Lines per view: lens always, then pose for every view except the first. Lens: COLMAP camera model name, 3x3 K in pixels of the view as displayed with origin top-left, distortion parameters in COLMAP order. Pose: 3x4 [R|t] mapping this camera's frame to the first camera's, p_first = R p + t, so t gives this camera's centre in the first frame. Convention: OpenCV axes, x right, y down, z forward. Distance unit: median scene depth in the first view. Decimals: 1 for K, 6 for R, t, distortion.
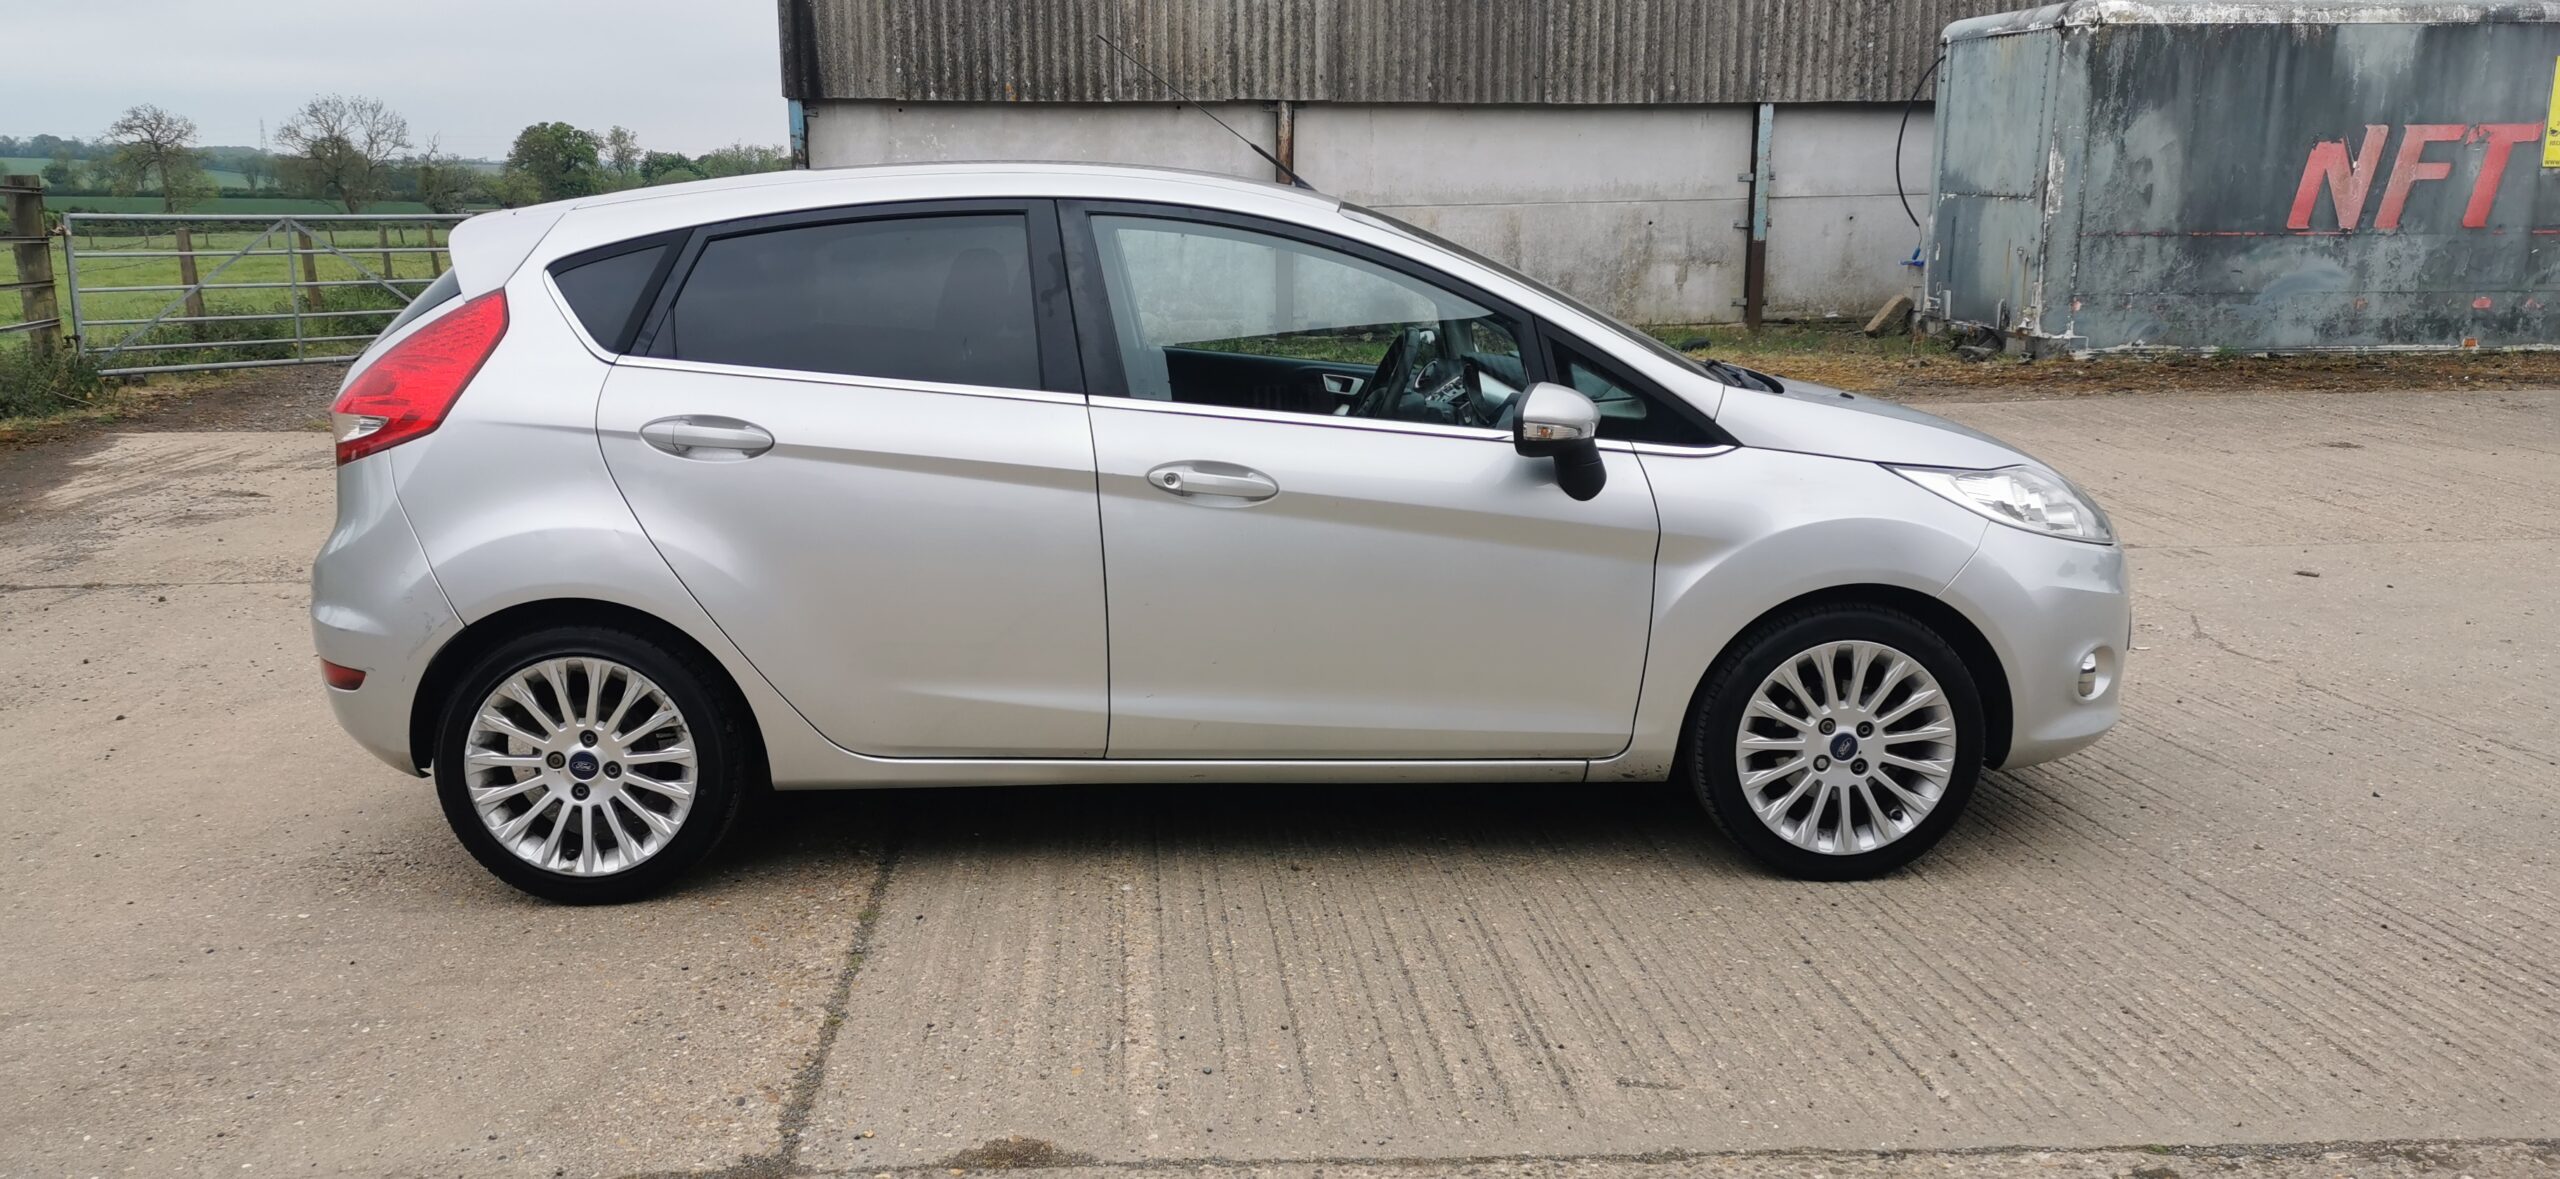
lens RADIAL K [[2003.4, 0, 1280.0], [0, 2003.4, 589.5], [0, 0, 1]] dist [0.056740, -0.045521]
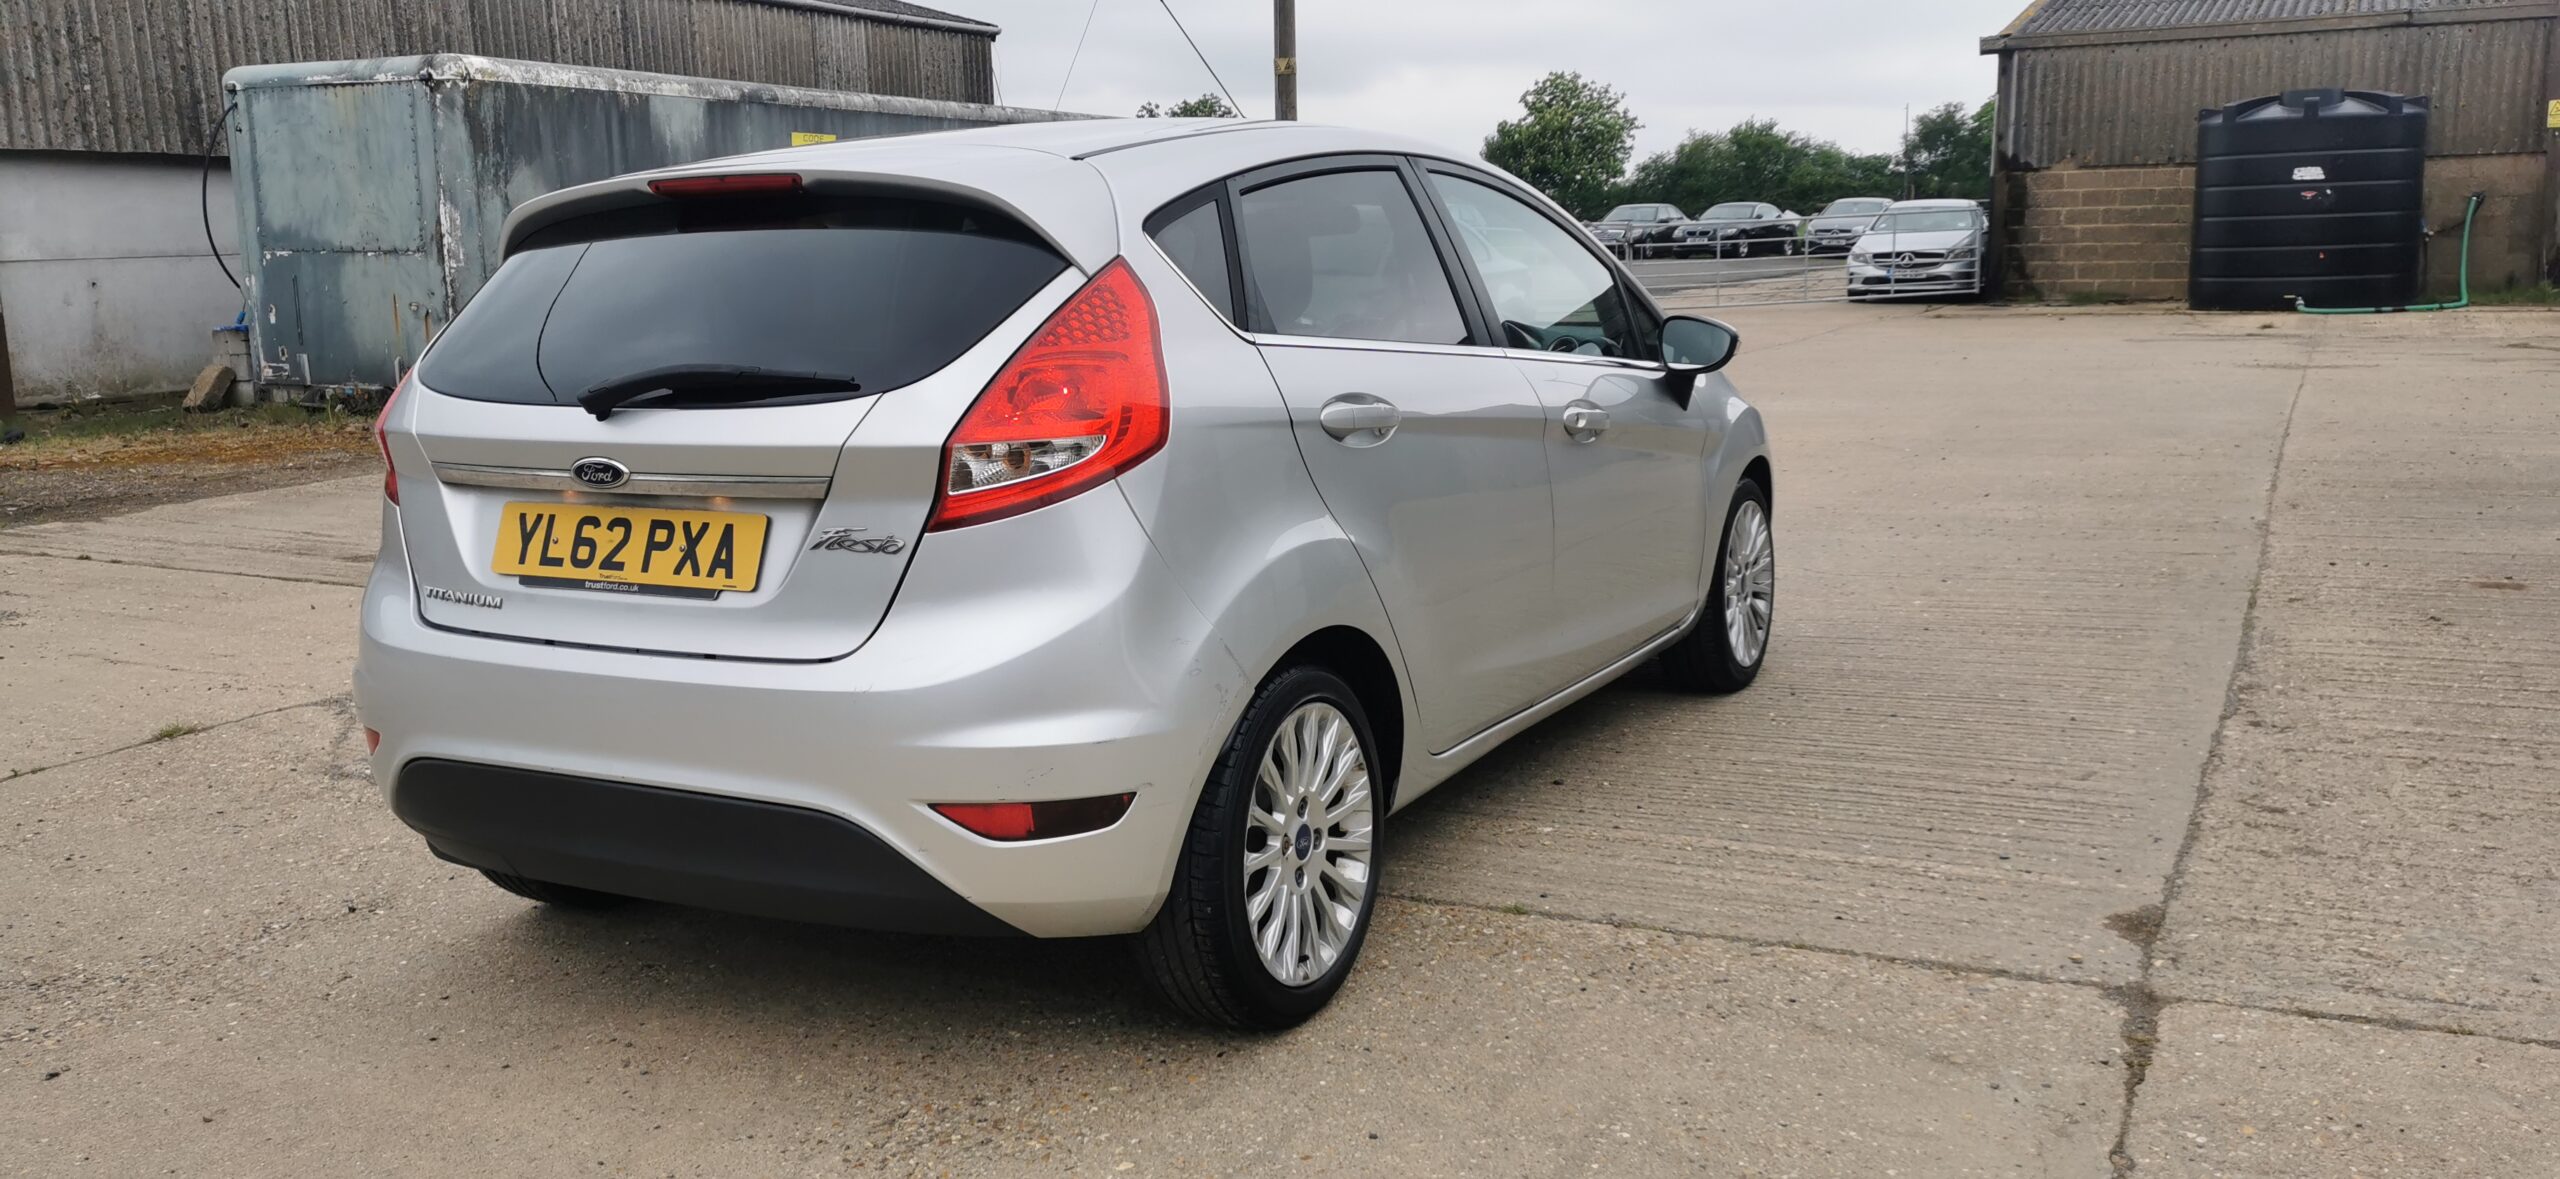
lens RADIAL K [[2003.4, 0, 1280.0], [0, 2003.4, 589.5], [0, 0, 1]] dist [0.056740, -0.045521]
pose [[0.499467, -0.157309, 0.851931, -0.270534], [0.194149, 0.978689, 0.066890, -0.017657], [-0.844298, 0.131993, 0.519364, 0.154844]]
